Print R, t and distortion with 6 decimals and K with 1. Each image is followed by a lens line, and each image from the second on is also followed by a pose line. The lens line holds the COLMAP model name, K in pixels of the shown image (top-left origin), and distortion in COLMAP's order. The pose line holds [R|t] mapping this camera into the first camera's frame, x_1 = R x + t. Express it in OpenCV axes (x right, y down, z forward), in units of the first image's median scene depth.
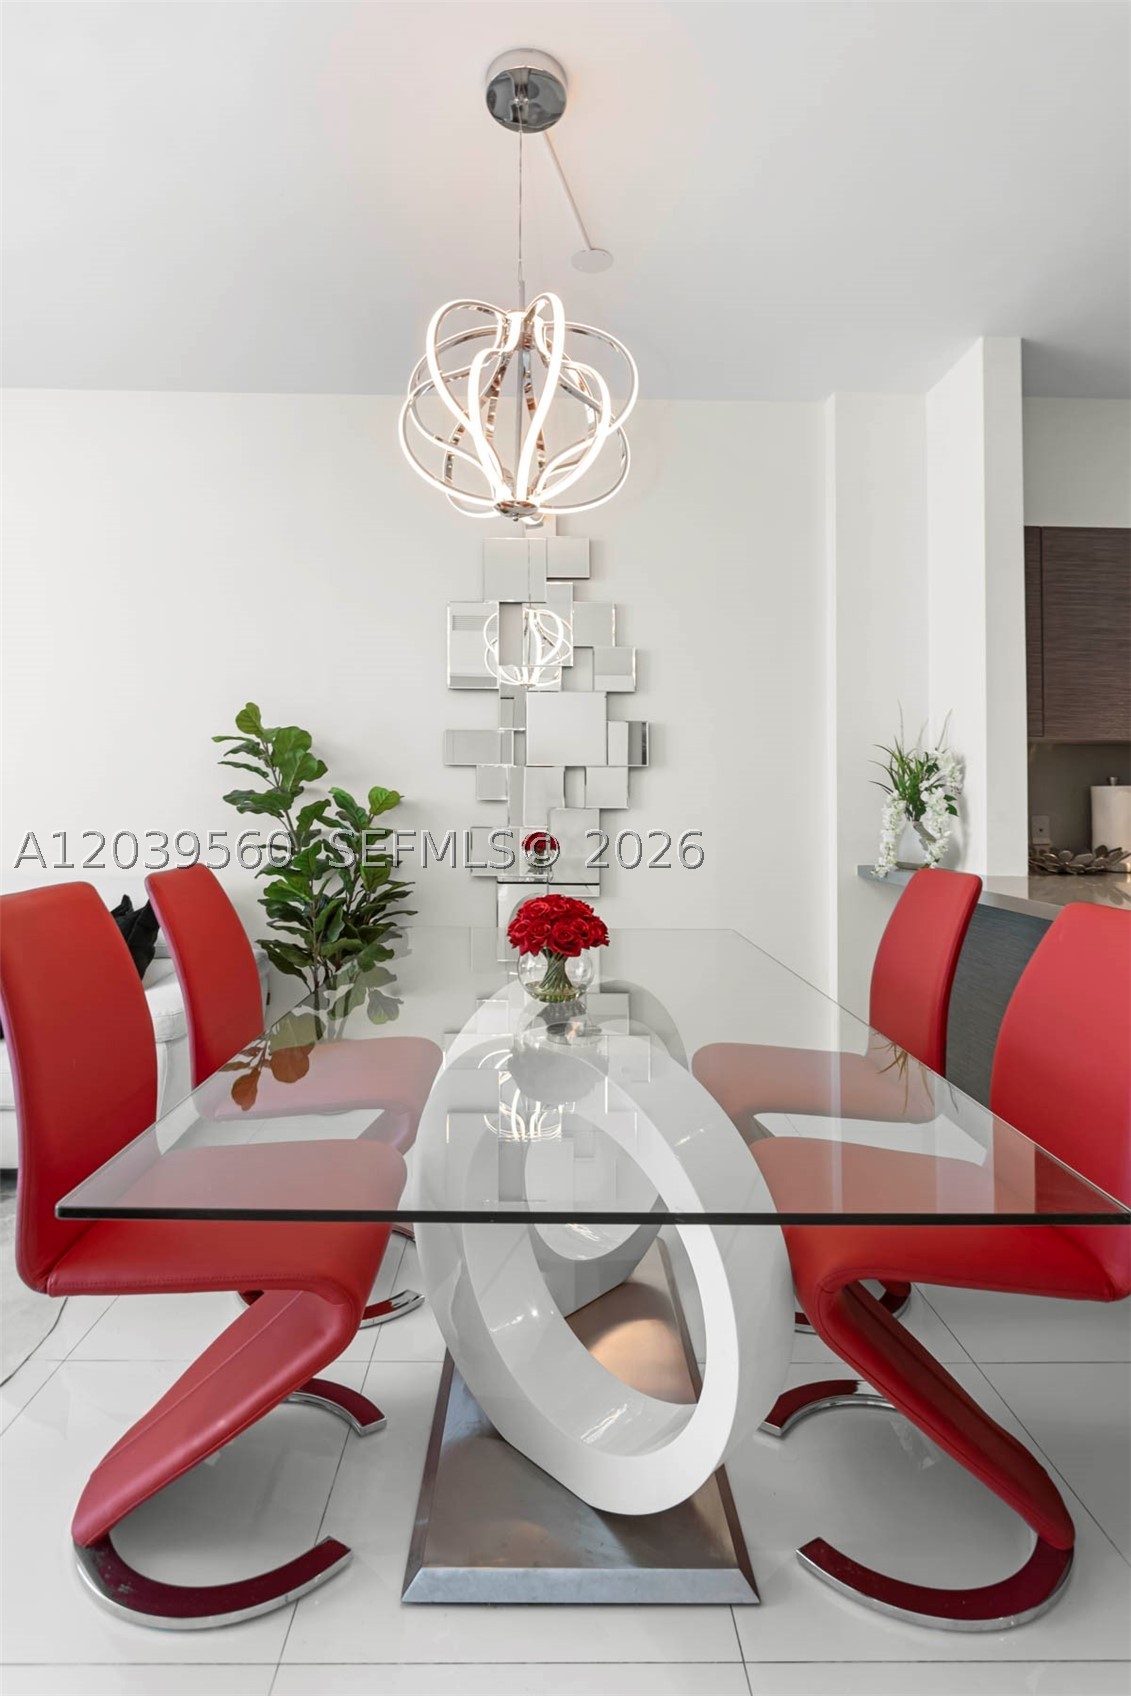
lens RADIAL K [[849.7, 0, 572.4], [0, 849.7, 781.8], [0, 0, 1]] dist [-0.001443, 0.001331]
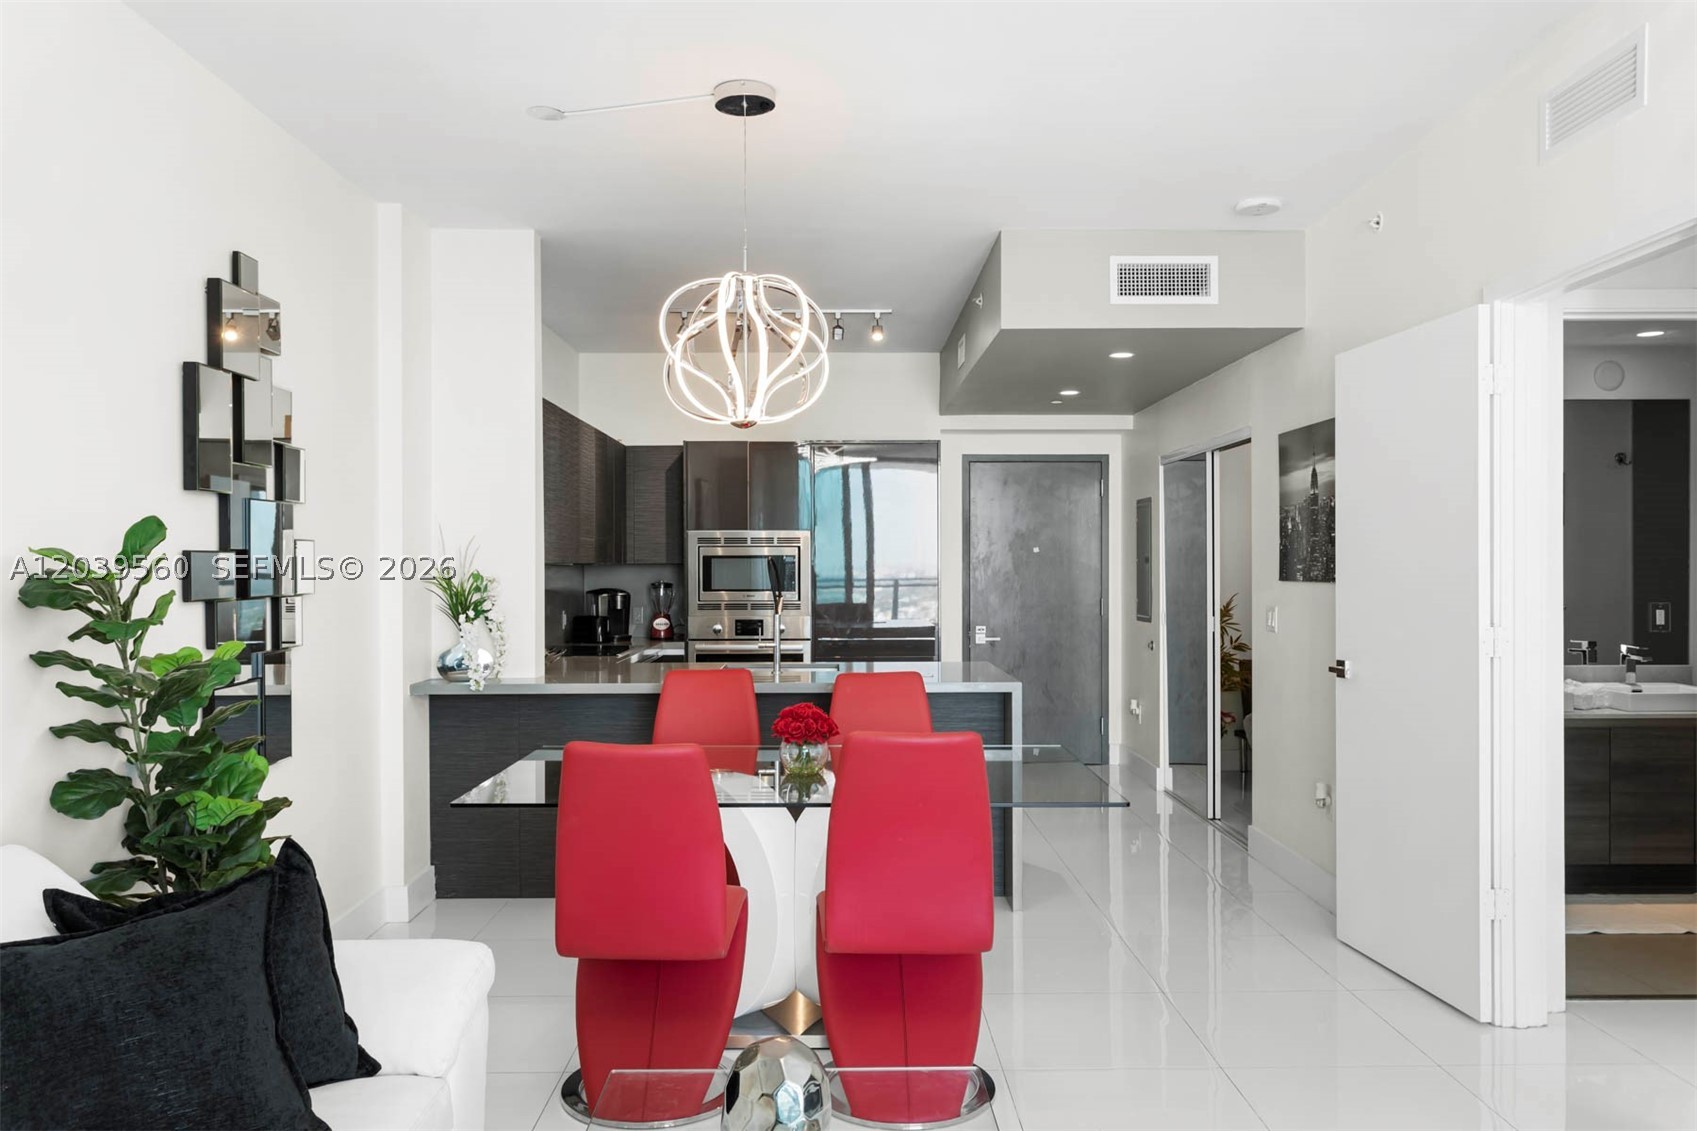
lens RADIAL K [[1233.7, 0, 848.5], [0, 1233.7, 565.5], [0, 0, 1]] dist [0.000620, 0.002363]
pose [[0.012118, -0.013719, 0.999832, -1.264272], [-0.015240, 0.999787, 0.013903, -0.080817], [-0.999810, -0.015406, 0.011906, 0.520896]]
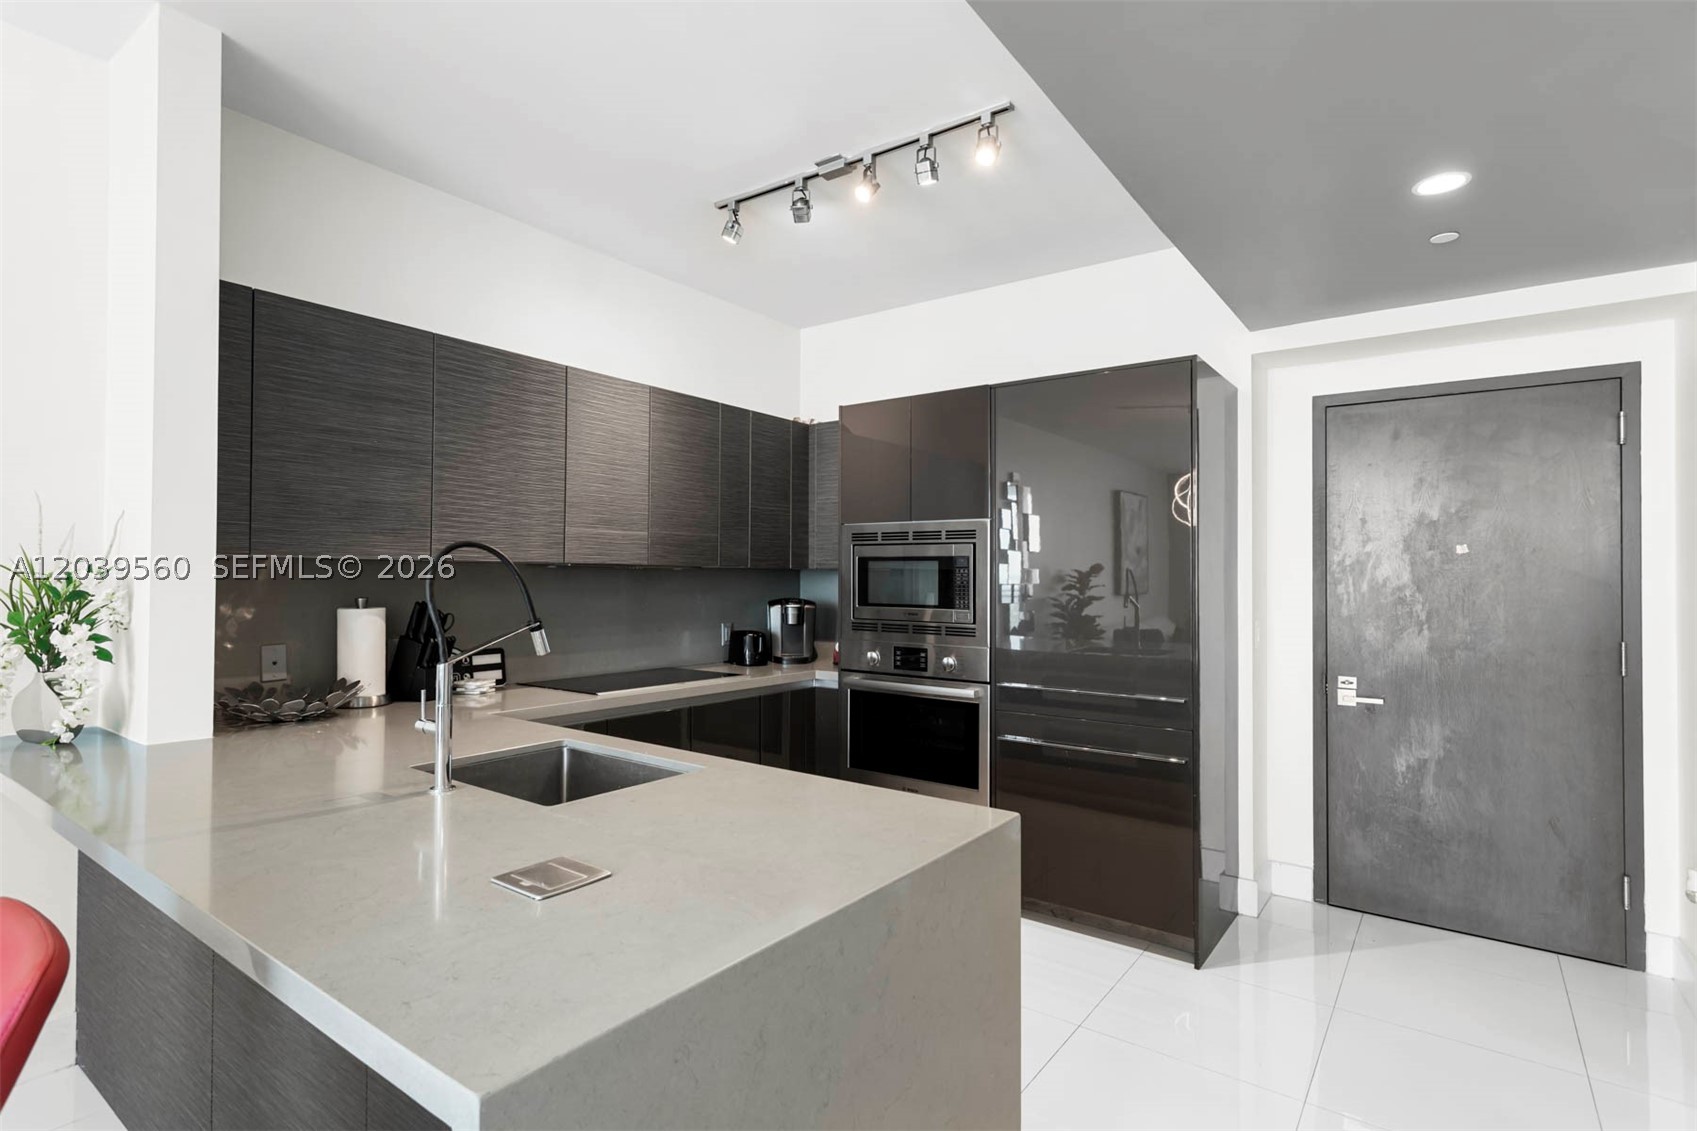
lens RADIAL K [[829.0, 0, 846.6], [0, 829.0, 561.0], [0, 0, 1]] dist [0.004443, 0.000258]
pose [[0.611412, 0.007245, 0.791279, 0.281699], [-0.015920, 0.999868, 0.003147, -0.058807], [-0.791152, -0.014522, 0.611447, 0.084049]]
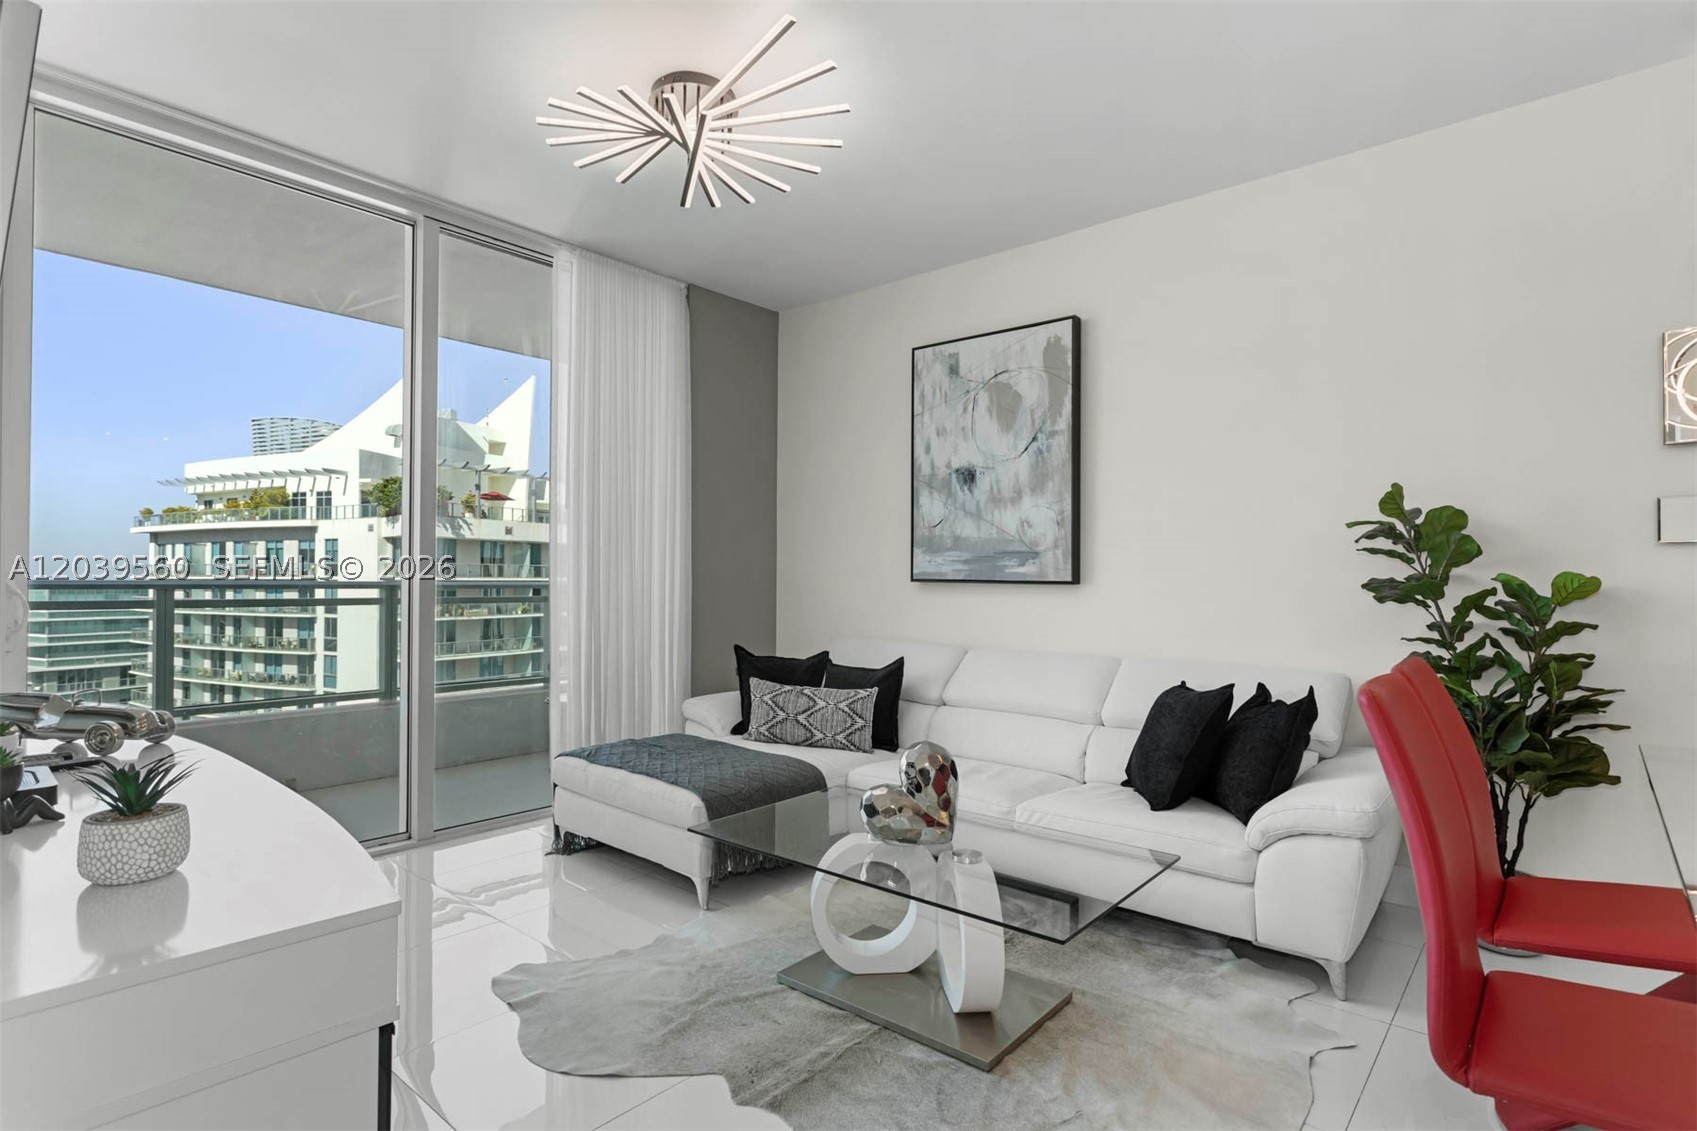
lens RADIAL K [[850.2, 0, 850.9], [0, 850.2, 574.6], [0, 0, 1]] dist [-0.001443, 0.001331]
pose [[0.743972, -0.016804, -0.667999, -0.193882], [0.019999, 0.999796, -0.002876, -0.003251], [0.667911, -0.011220, 0.744157, -0.085839]]
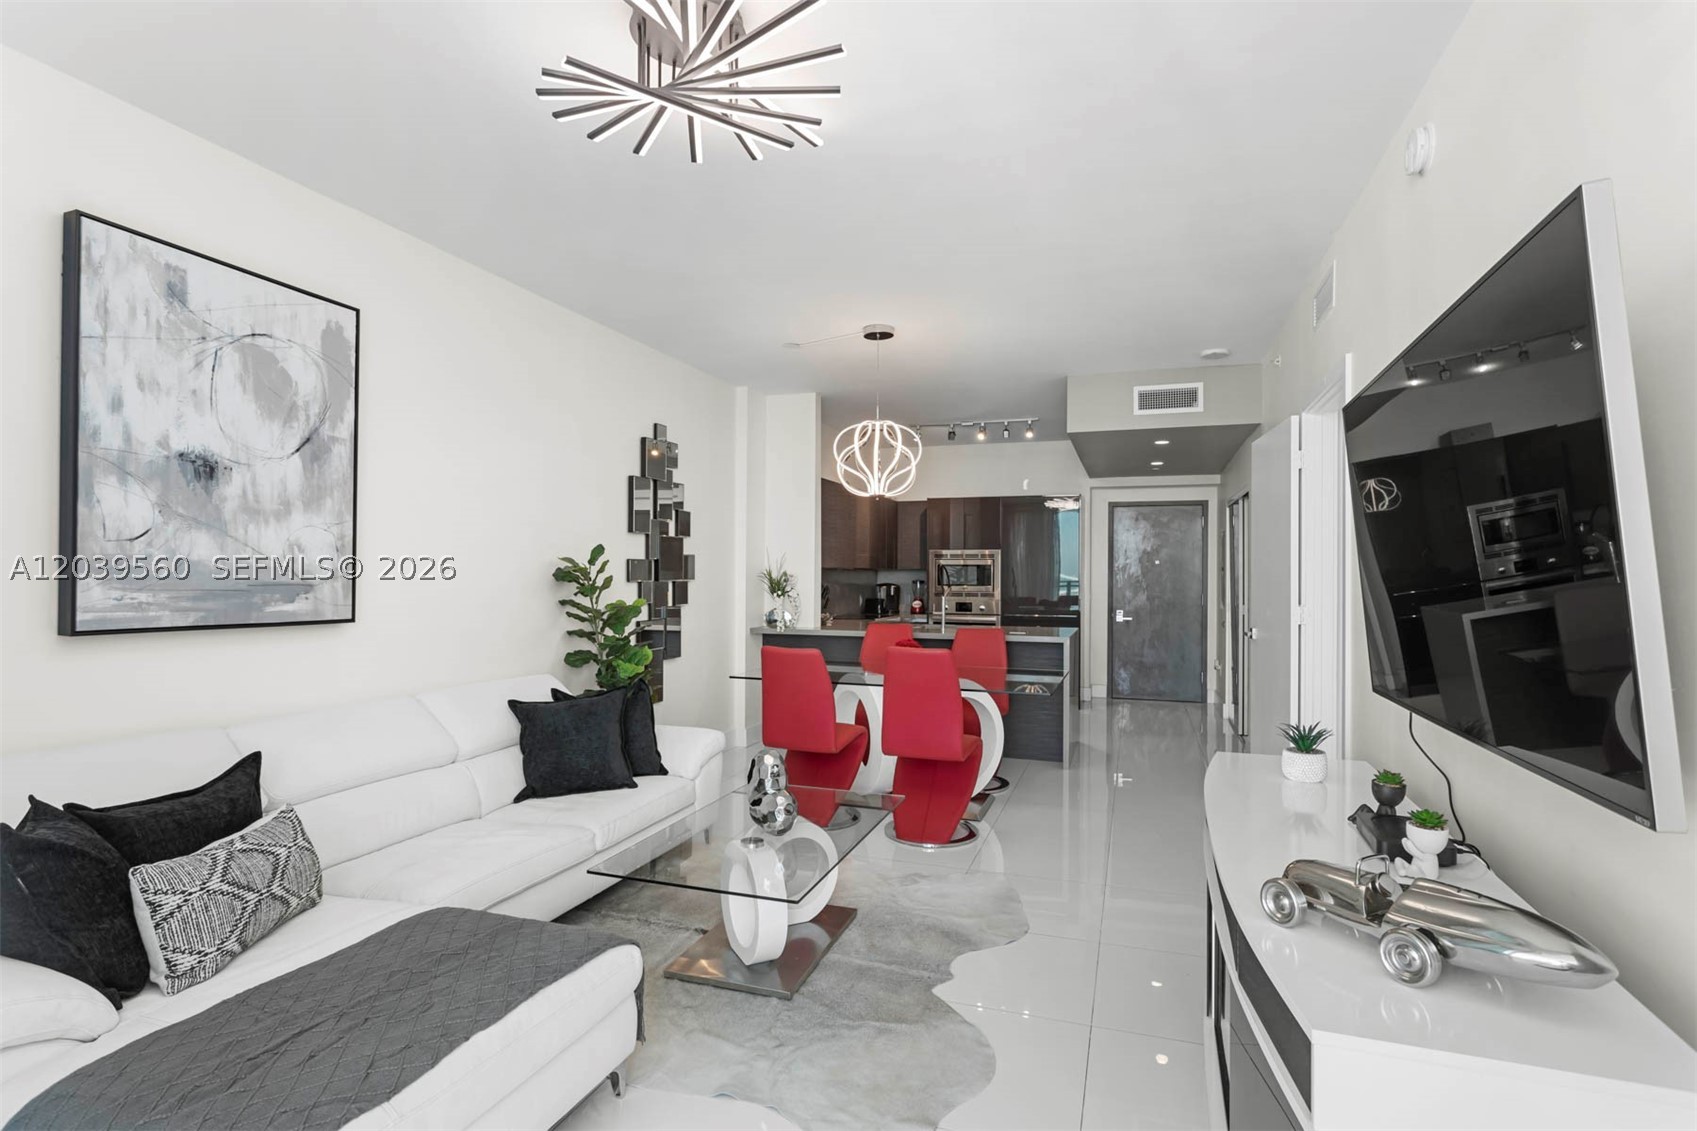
lens RADIAL K [[825.4, 0, 851.0], [0, 825.4, 569.5], [0, 0, 1]] dist [-0.020513, 0.009825]
pose [[0.345971, -0.007792, 0.938213, -1.580757], [-0.018180, 0.999722, 0.015007, -0.081983], [-0.938069, -0.022249, 0.345733, 0.122327]]
